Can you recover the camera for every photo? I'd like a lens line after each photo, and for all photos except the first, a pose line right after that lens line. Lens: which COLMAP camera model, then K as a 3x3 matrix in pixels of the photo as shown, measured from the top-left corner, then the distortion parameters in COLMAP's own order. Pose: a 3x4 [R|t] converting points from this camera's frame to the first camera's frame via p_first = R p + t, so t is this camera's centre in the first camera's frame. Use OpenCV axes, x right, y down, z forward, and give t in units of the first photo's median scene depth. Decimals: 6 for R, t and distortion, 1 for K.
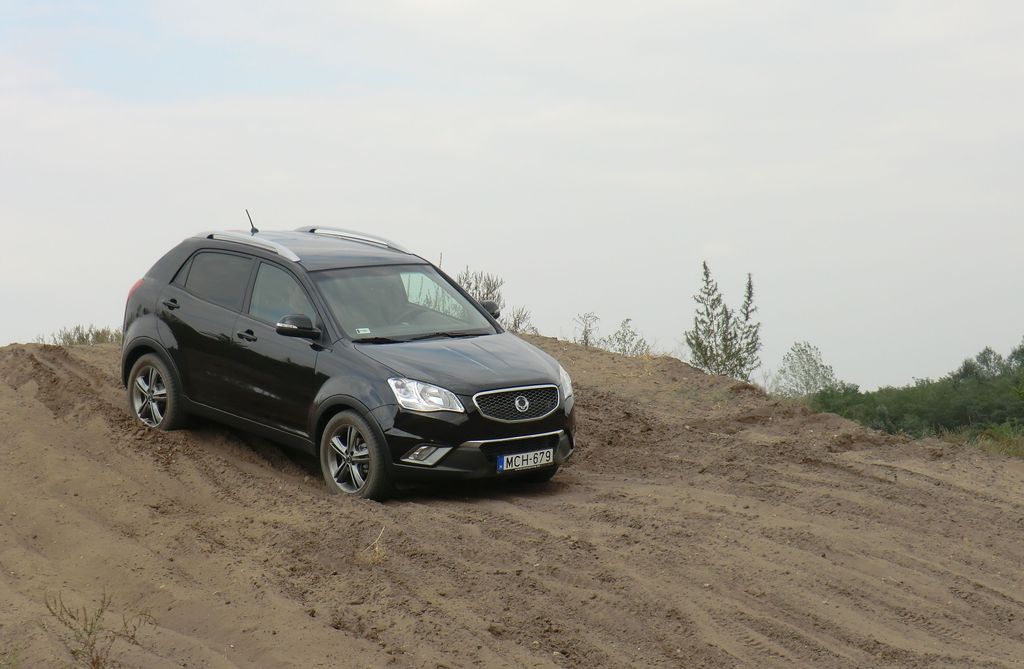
lens RADIAL K [[2497.5, 0, 521.4], [0, 2497.5, 390.9], [0, 0, 1]] dist [0.004131, 0.000000]
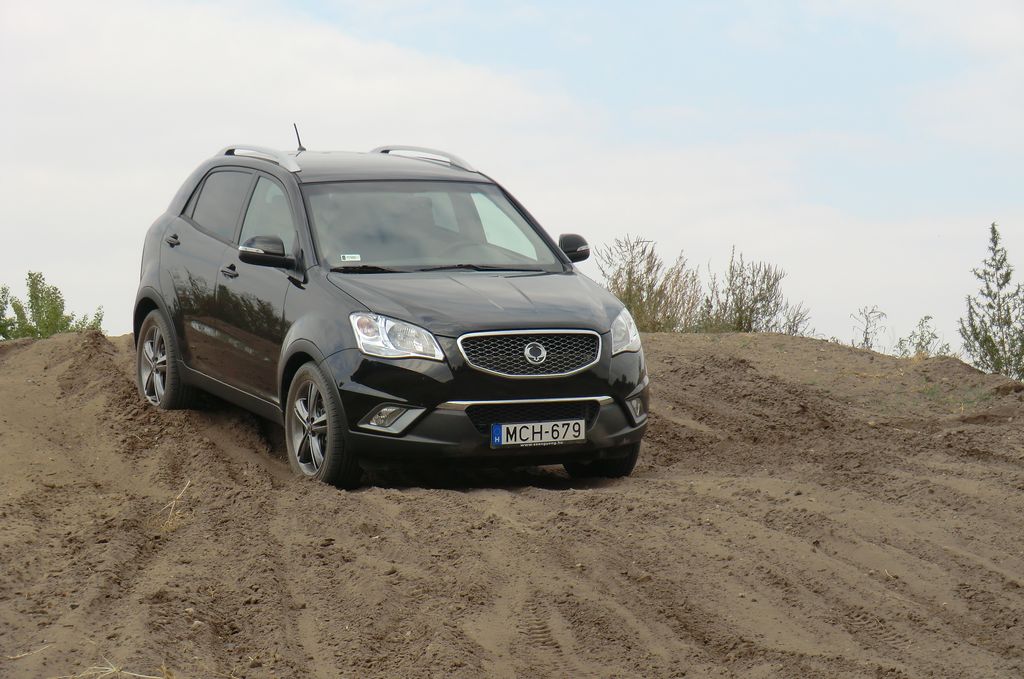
lens RADIAL K [[2847.3, 0, 510.8], [0, 2847.3, 343.9], [0, 0, 1]] dist [0.152148, 0.000000]
pose [[0.963462, 0.011664, -0.267592, 0.208384], [-0.031722, 0.996989, -0.070755, 0.059567], [0.265961, 0.076659, 0.960931, 0.220987]]
